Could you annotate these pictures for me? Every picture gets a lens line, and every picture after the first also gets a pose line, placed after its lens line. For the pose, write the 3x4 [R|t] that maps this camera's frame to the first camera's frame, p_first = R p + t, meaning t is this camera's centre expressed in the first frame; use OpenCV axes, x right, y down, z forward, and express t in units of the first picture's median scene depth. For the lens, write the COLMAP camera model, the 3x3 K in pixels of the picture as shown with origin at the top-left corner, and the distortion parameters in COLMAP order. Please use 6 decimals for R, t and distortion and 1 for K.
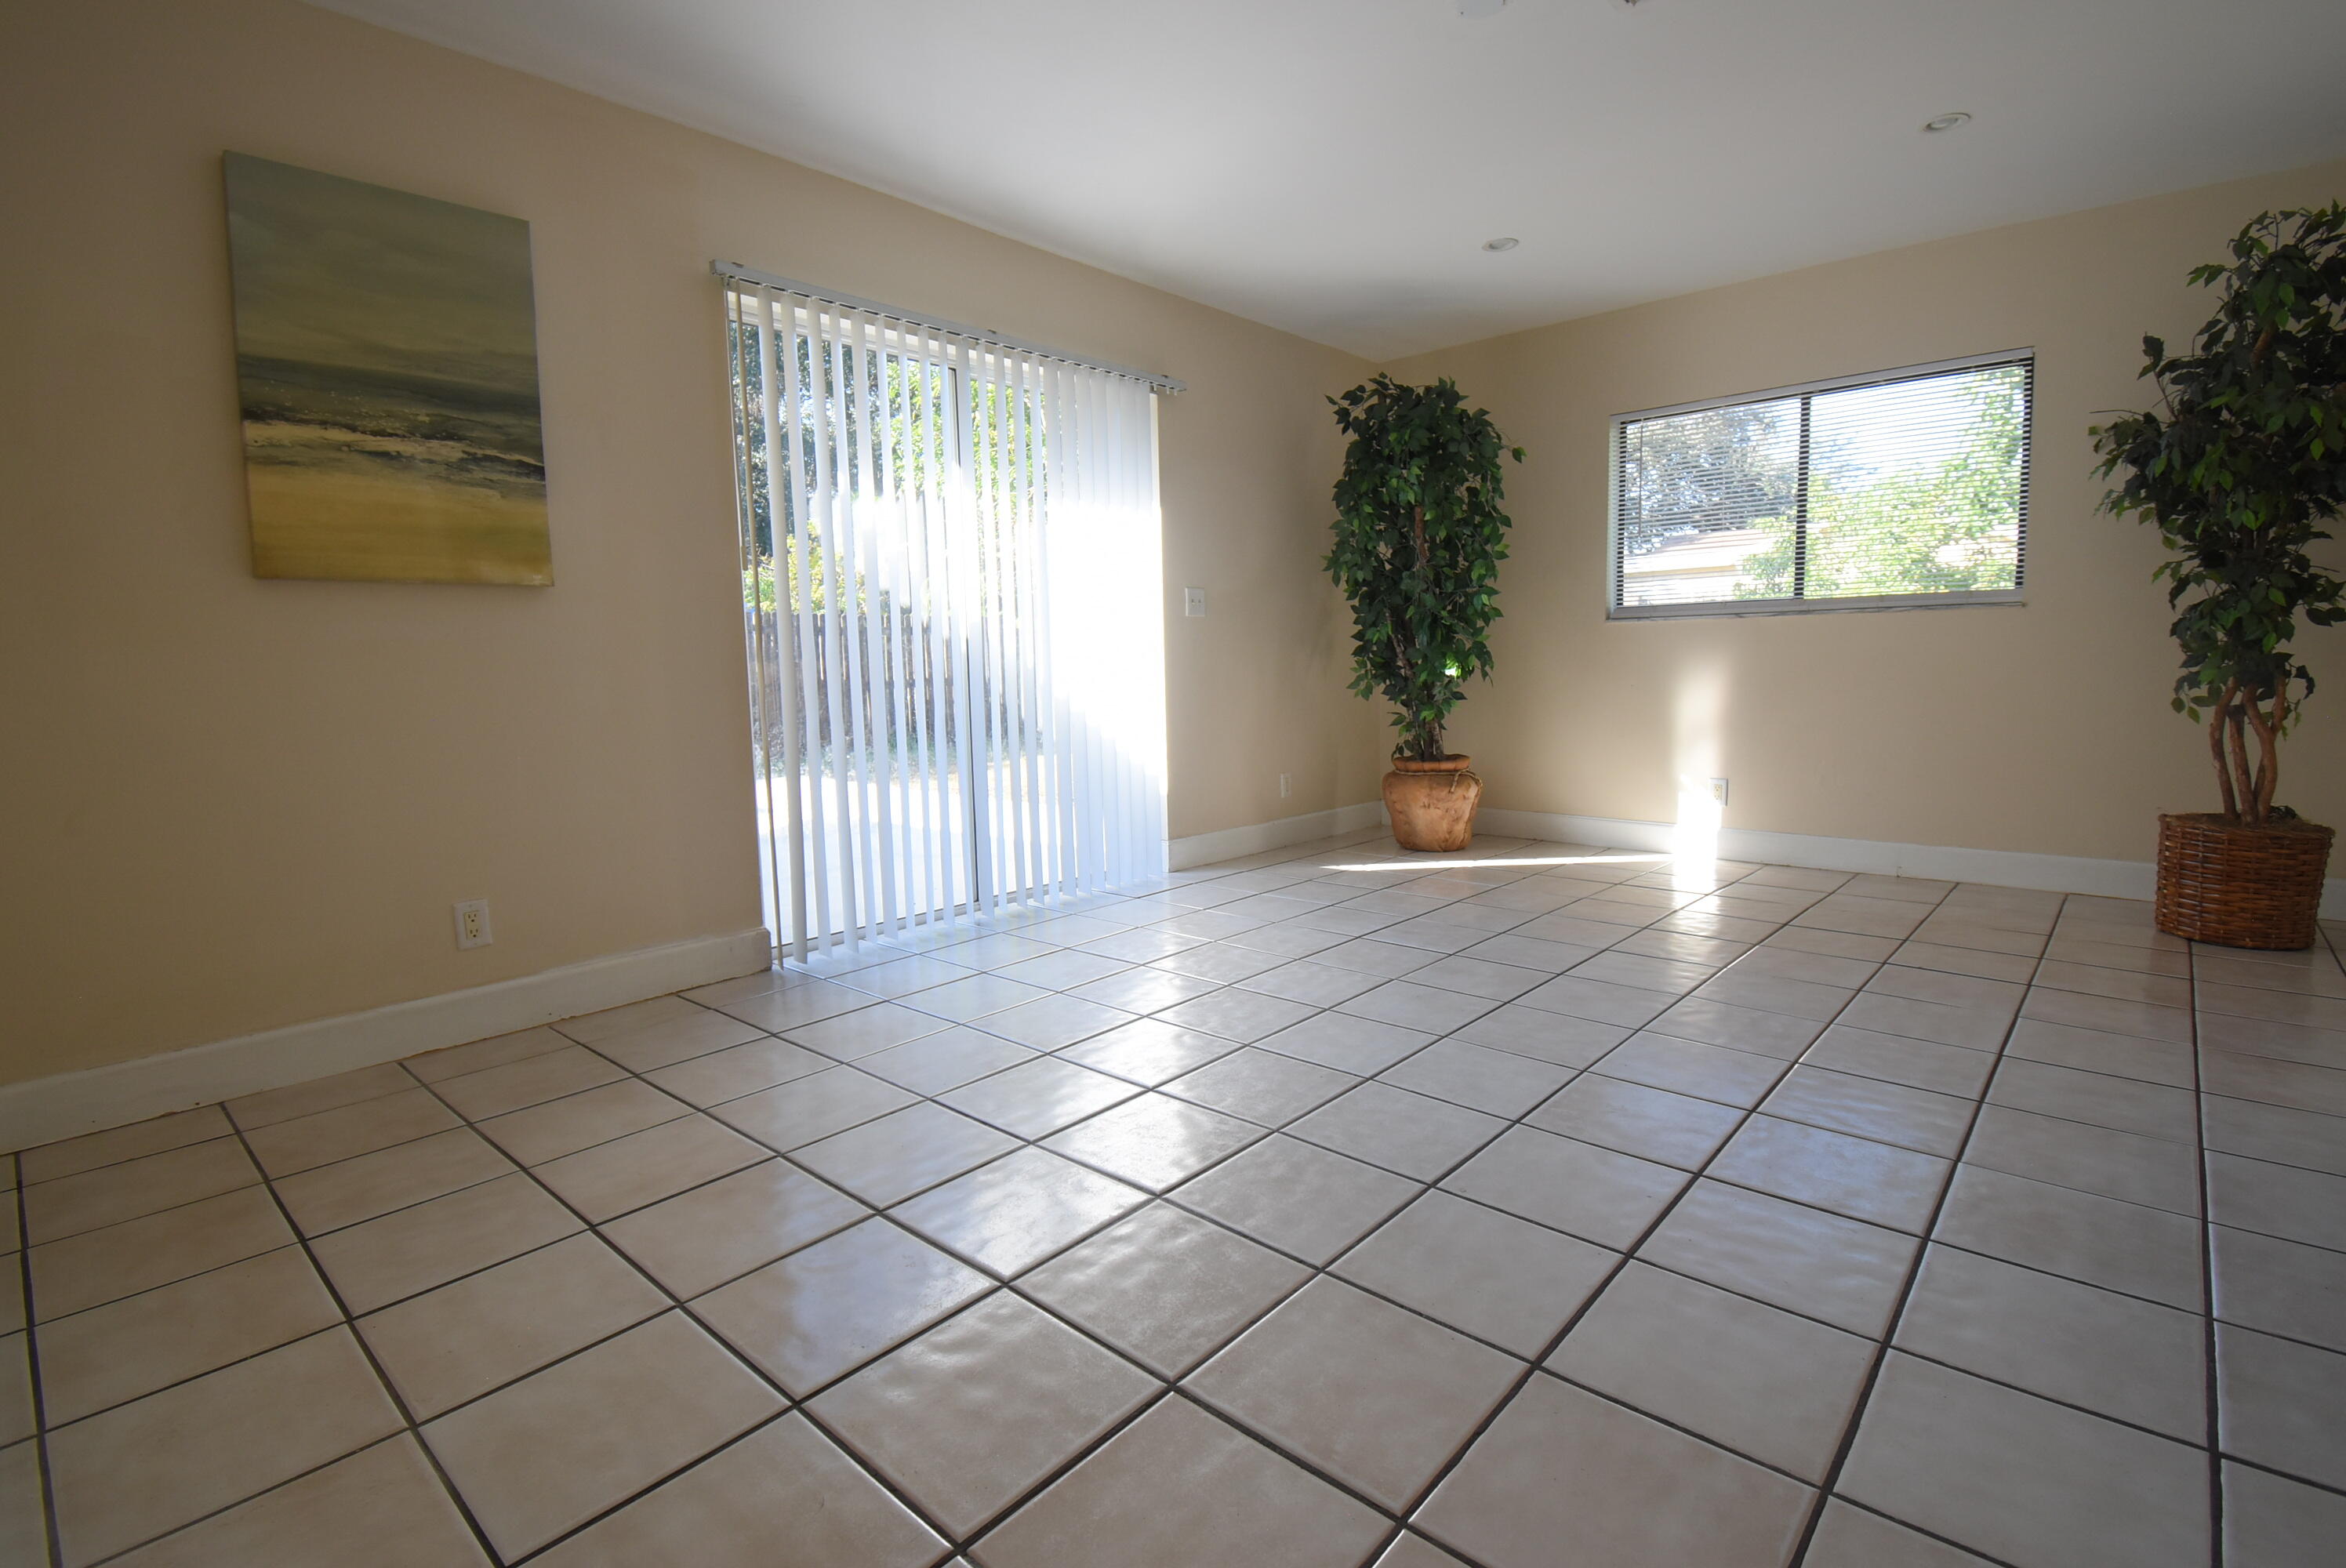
lens RADIAL K [[1055.2, 0, 1164.8], [0, 1055.2, 784.4], [0, 0, 1]] dist [-0.017865, -0.001243]
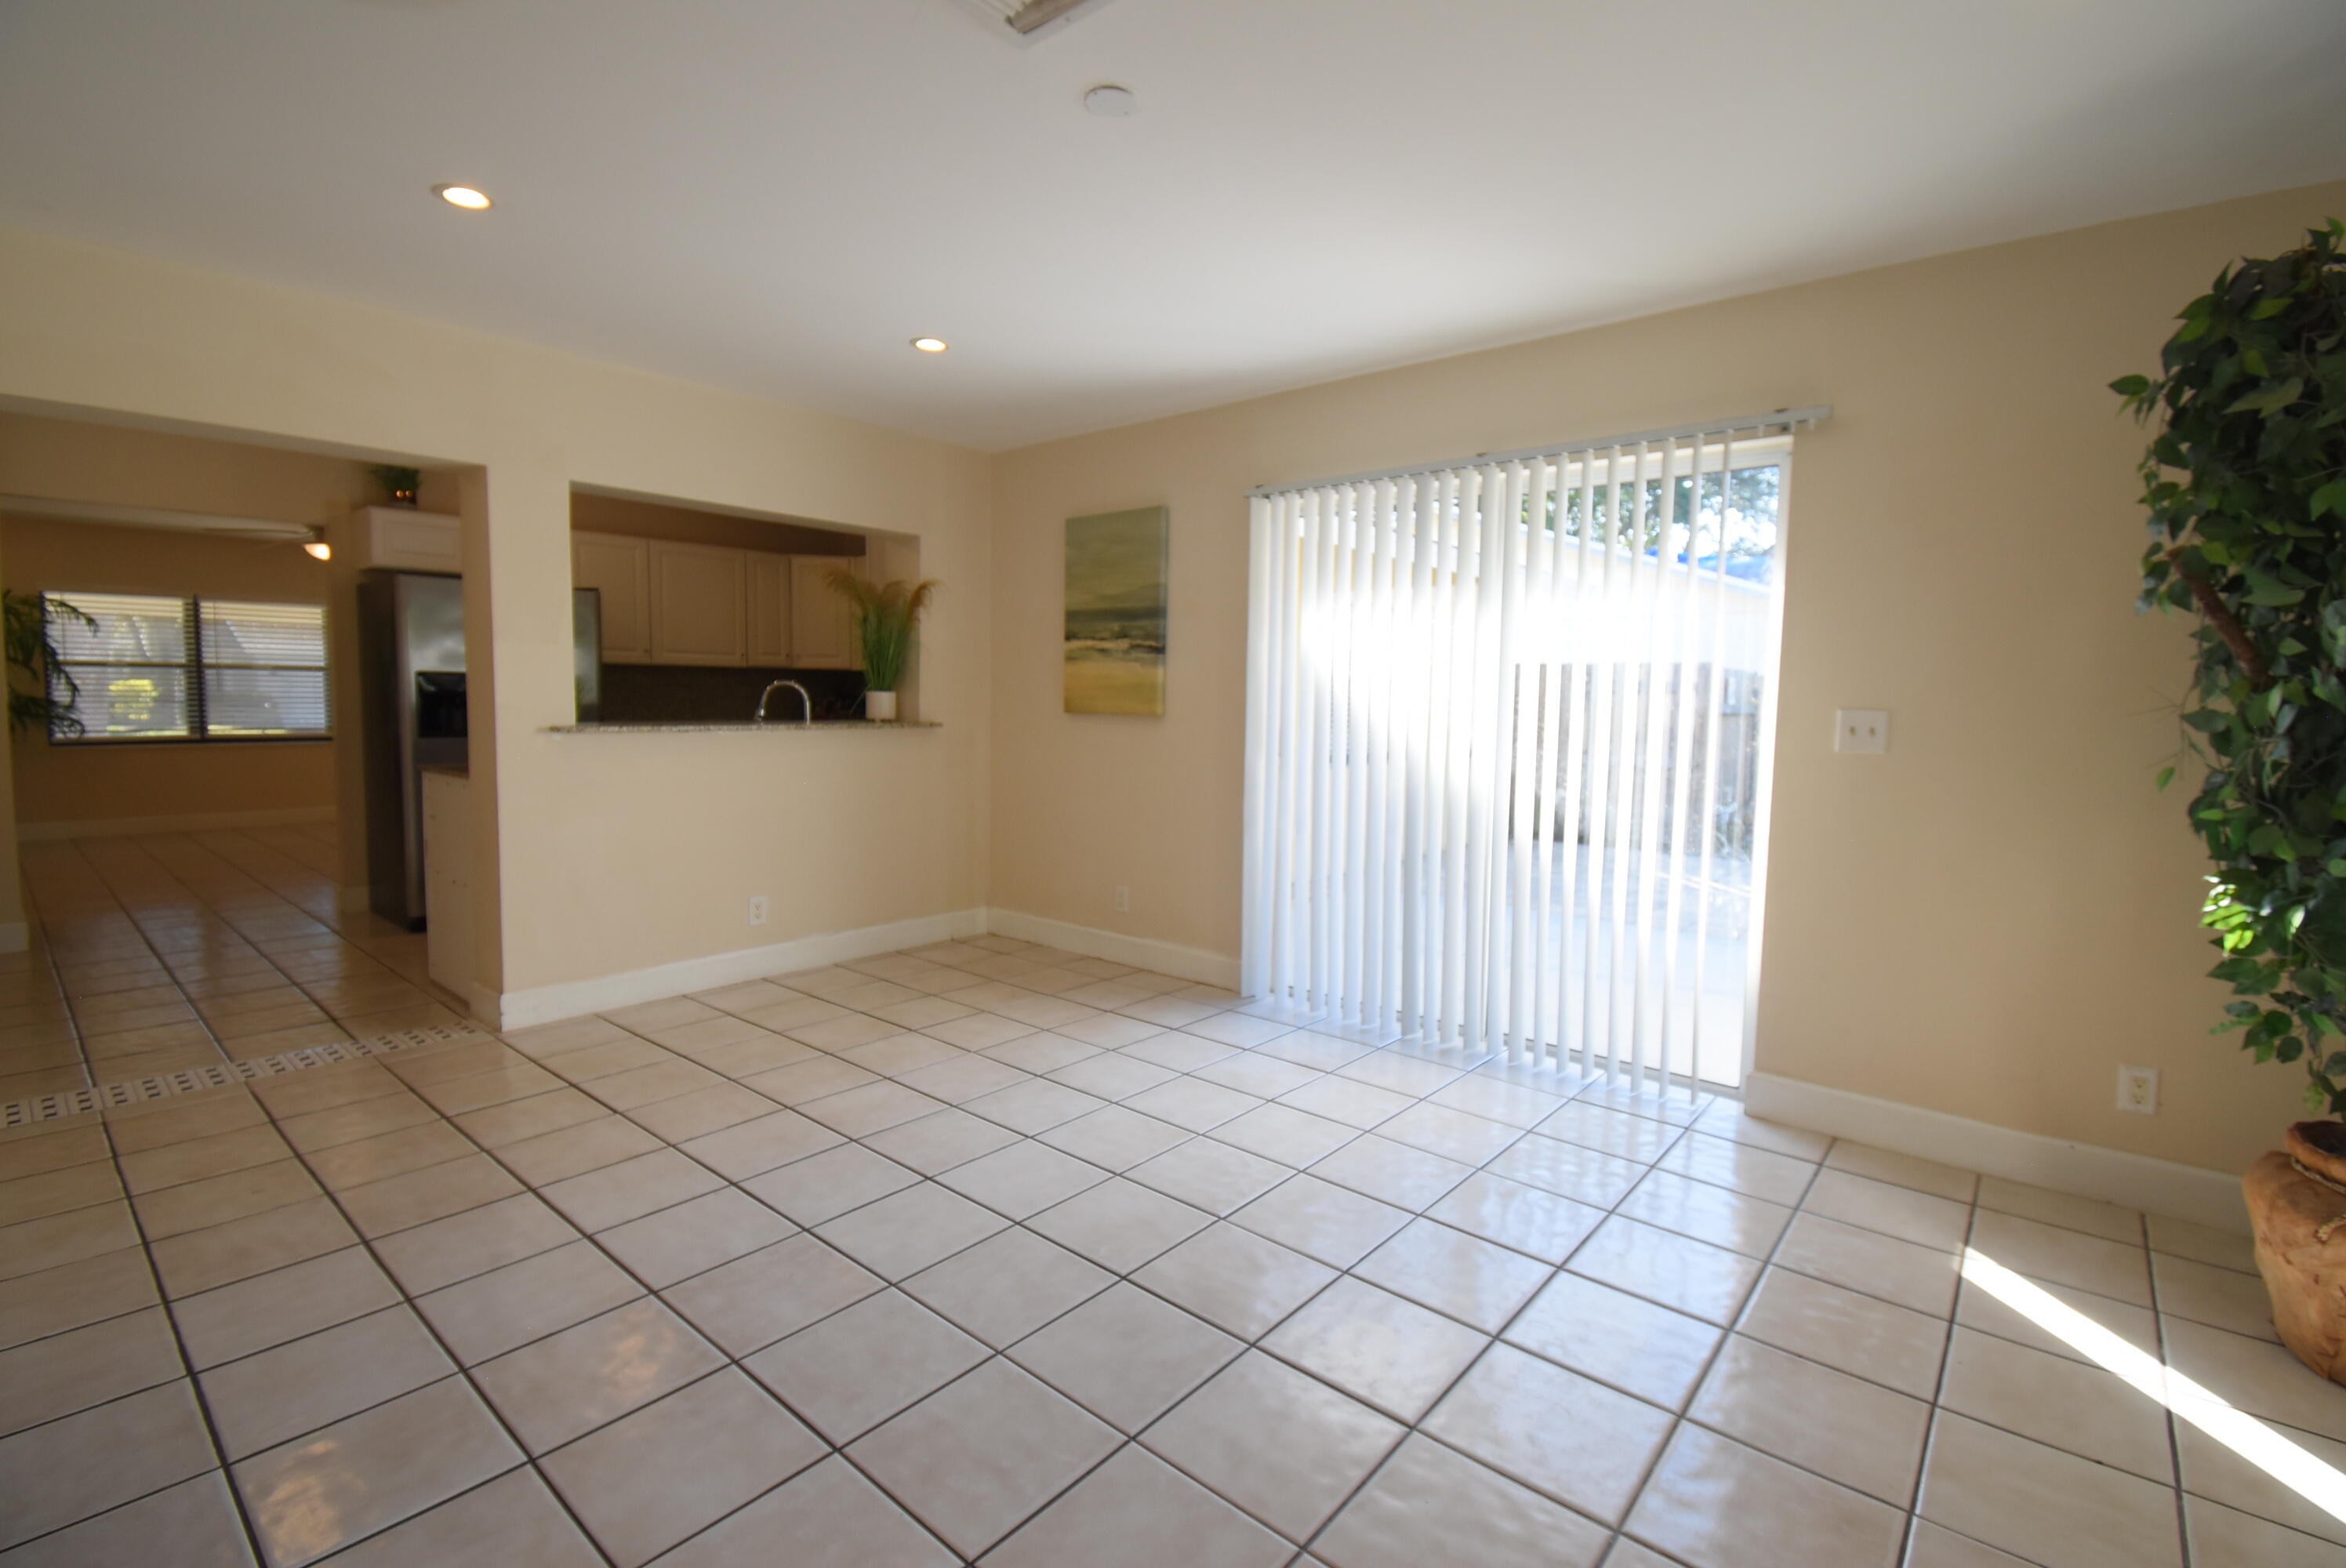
lens RADIAL K [[1055.2, 0, 1173.2], [0, 1055.2, 777.3], [0, 0, 1]] dist [-0.017865, -0.001243]
pose [[0.017846, 0.108060, -0.993984, 1.179786], [-0.130445, 0.985897, 0.104839, -0.288376], [0.991295, 0.127789, 0.031691, 1.036319]]
